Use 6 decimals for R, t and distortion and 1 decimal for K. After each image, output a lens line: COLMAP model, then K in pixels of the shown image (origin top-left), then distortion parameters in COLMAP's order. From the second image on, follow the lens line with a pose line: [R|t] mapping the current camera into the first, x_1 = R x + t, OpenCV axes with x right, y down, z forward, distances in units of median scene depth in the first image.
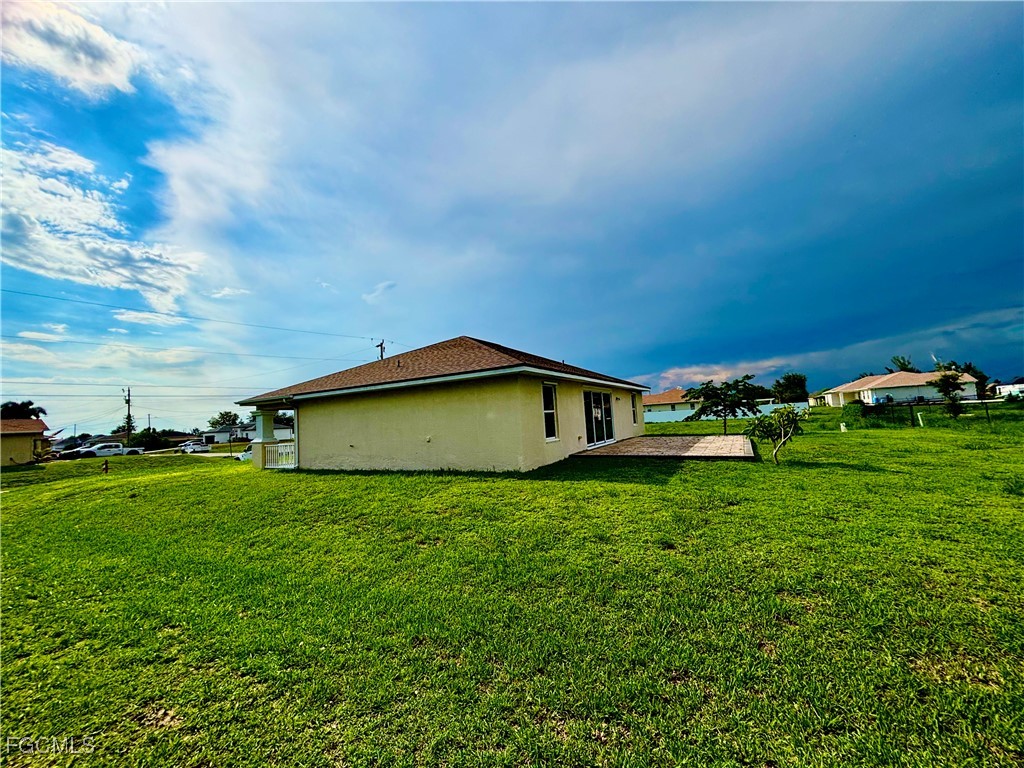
lens RADIAL K [[407.8, 0, 508.2], [0, 407.8, 383.2], [0, 0, 1]] dist [-0.000765, -0.000197]
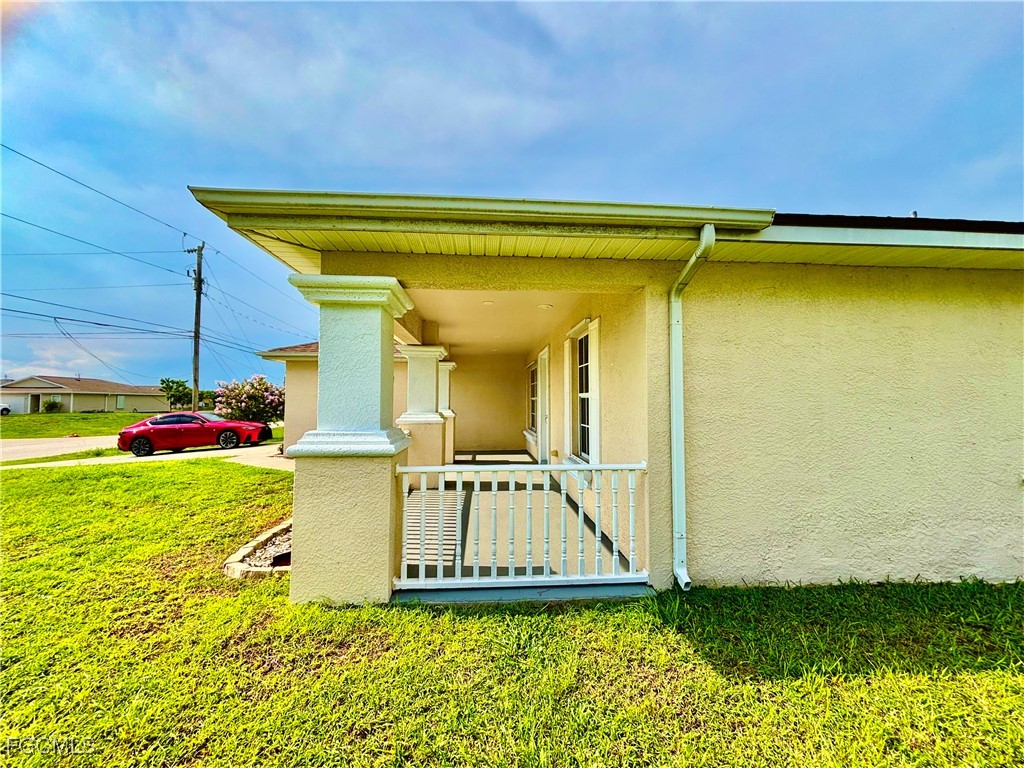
lens RADIAL K [[407.8, 0, 508.2], [0, 407.8, 383.2], [0, 0, 1]] dist [-0.000765, -0.000197]
pose [[0.834595, 0.088838, 0.543654, -0.713541], [-0.104339, 0.994539, -0.002339, 0.117234], [-0.540893, -0.054772, 0.839306, 0.882126]]
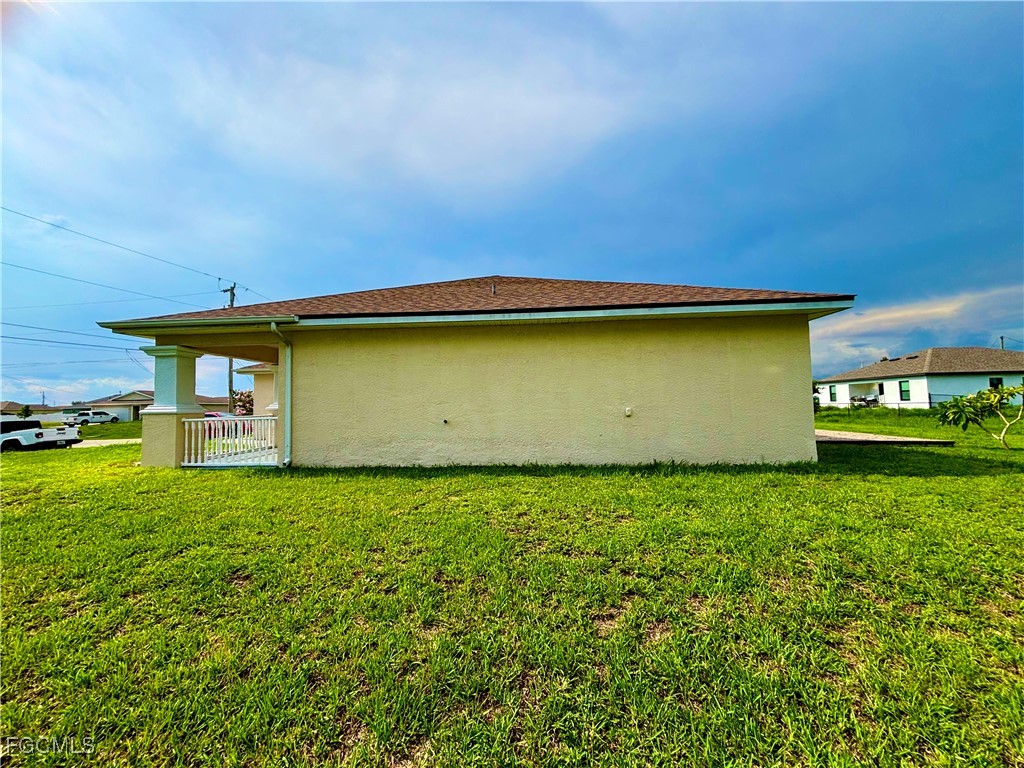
lens RADIAL K [[418.2, 0, 512.0], [0, 418.2, 384.0], [0, 0, 1]] dist [-0.001080, -0.000185]
pose [[0.907181, 0.063629, 0.415901, -0.489724], [-0.072681, 0.997337, 0.005953, 0.086162], [-0.414415, -0.035628, 0.909390, 0.426011]]
